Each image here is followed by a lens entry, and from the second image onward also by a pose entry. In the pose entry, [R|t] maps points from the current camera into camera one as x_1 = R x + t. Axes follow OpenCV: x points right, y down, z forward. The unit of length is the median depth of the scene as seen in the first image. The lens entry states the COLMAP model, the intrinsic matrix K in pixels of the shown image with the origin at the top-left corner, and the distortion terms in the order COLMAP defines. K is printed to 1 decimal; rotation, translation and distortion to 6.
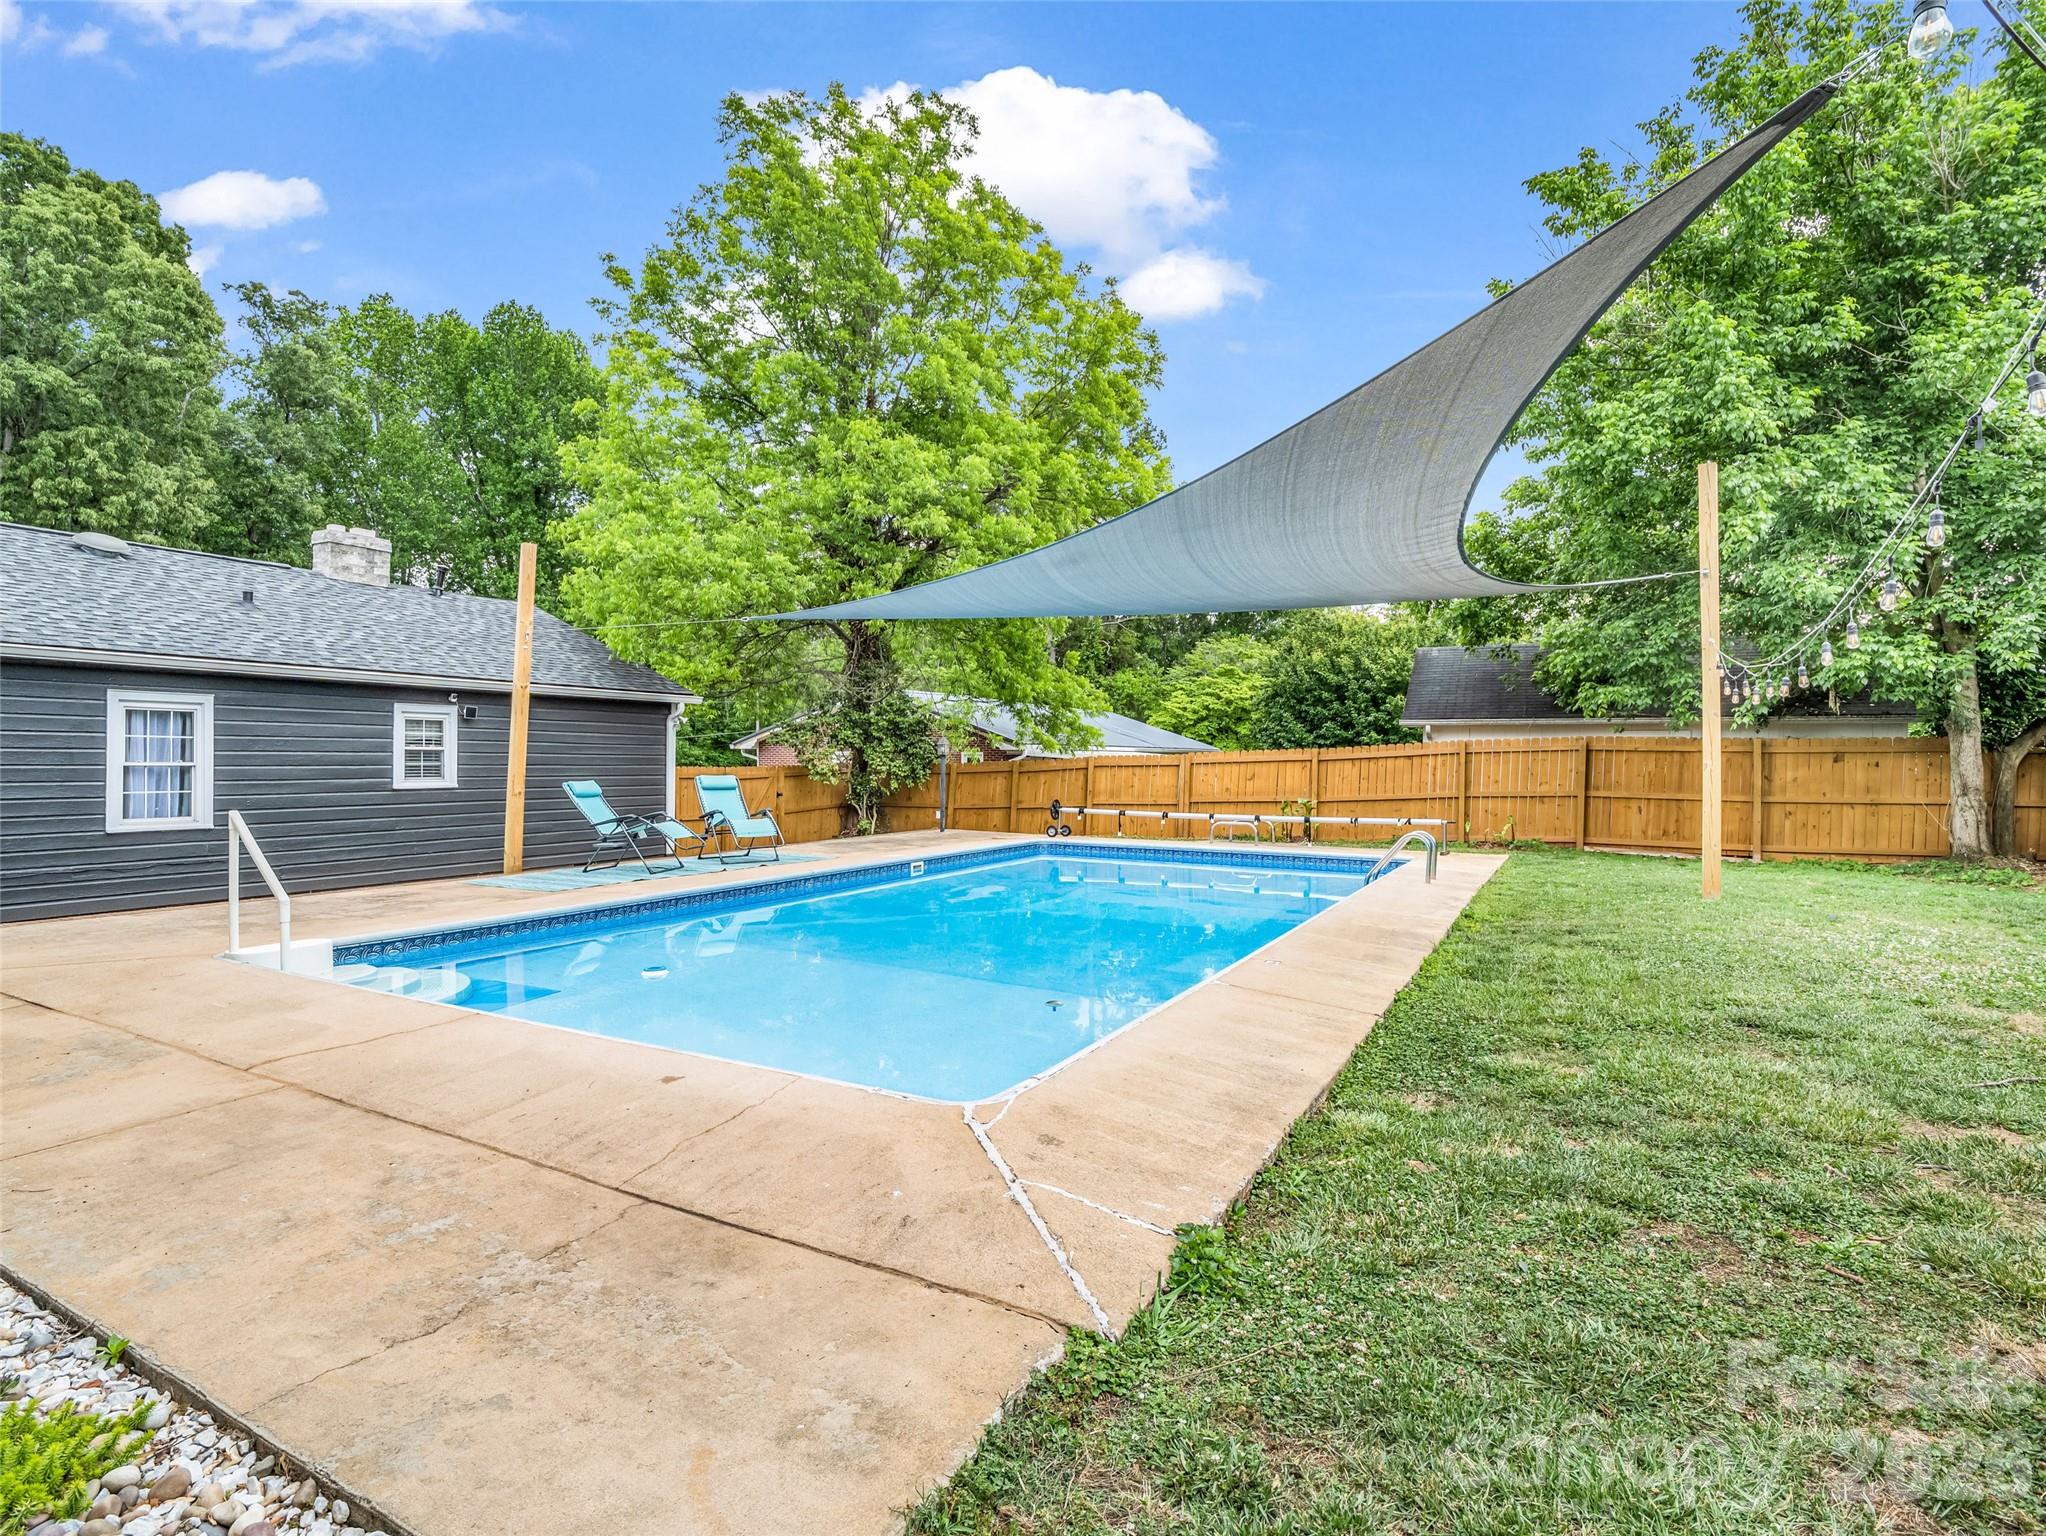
lens RADIAL K [[1024.2, 0, 1030.7], [0, 1024.2, 752.1], [0, 0, 1]] dist [-0.014063, -0.000879]
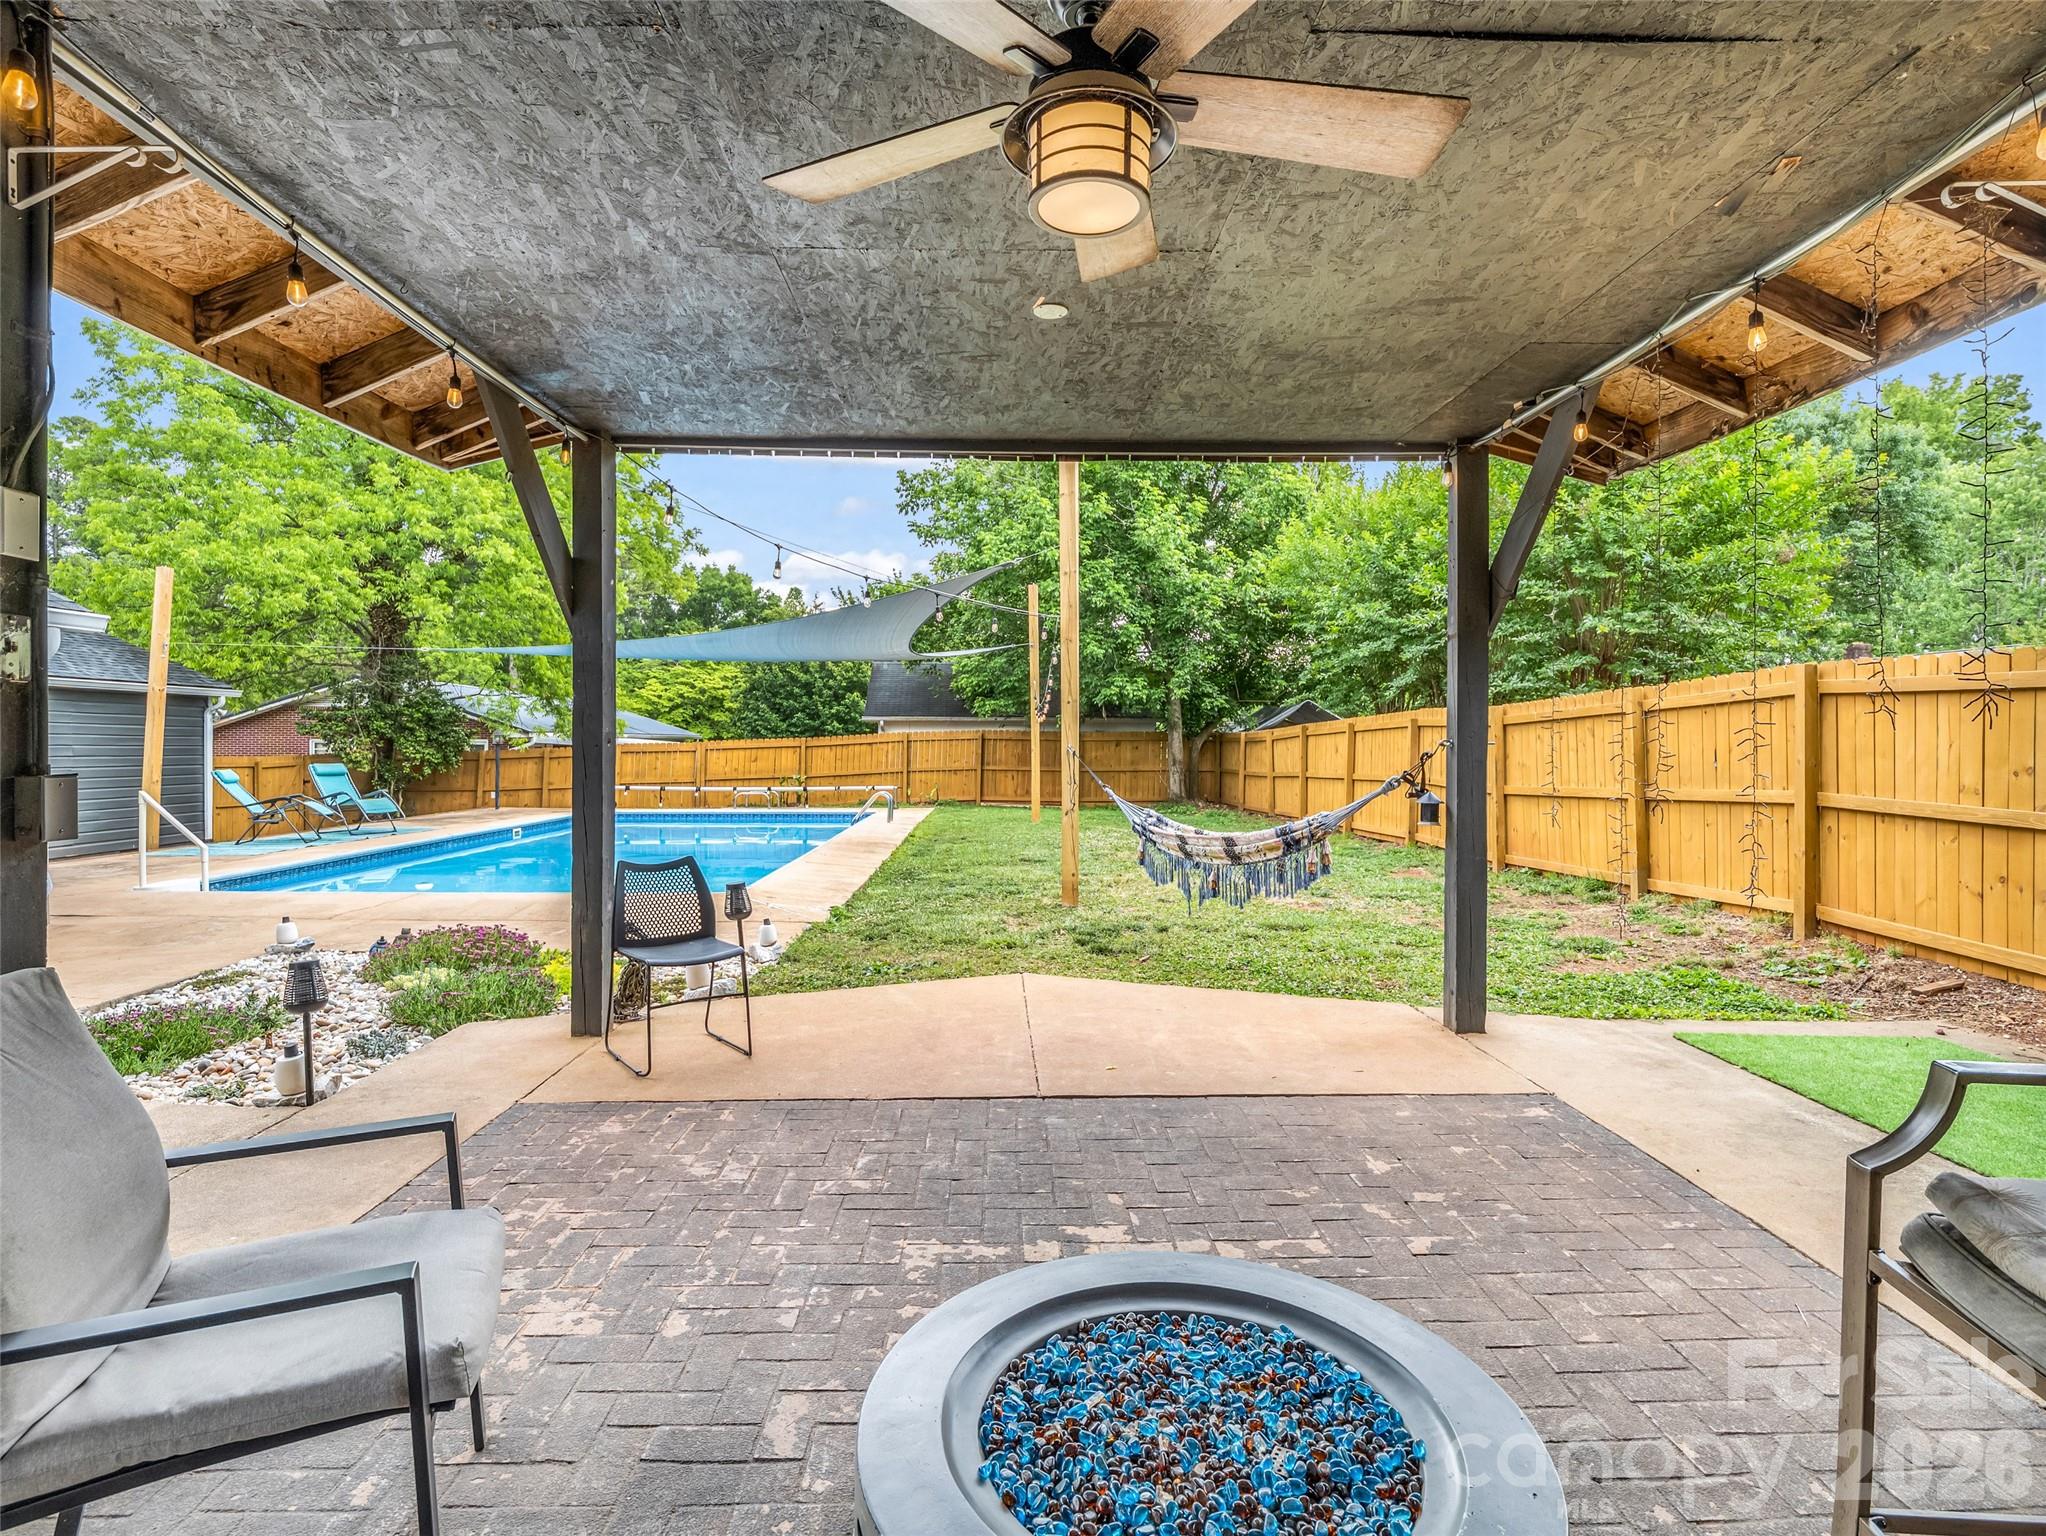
lens RADIAL K [[1015.5, 0, 1022.0], [0, 1015.5, 751.1], [0, 0, 1]] dist [-0.008122, 0.000233]
pose [[0.867765, -0.008163, 0.496907, -0.151128], [-0.000015, 0.999865, 0.016451, -0.008914], [-0.496974, -0.014283, 0.867648, -0.335180]]
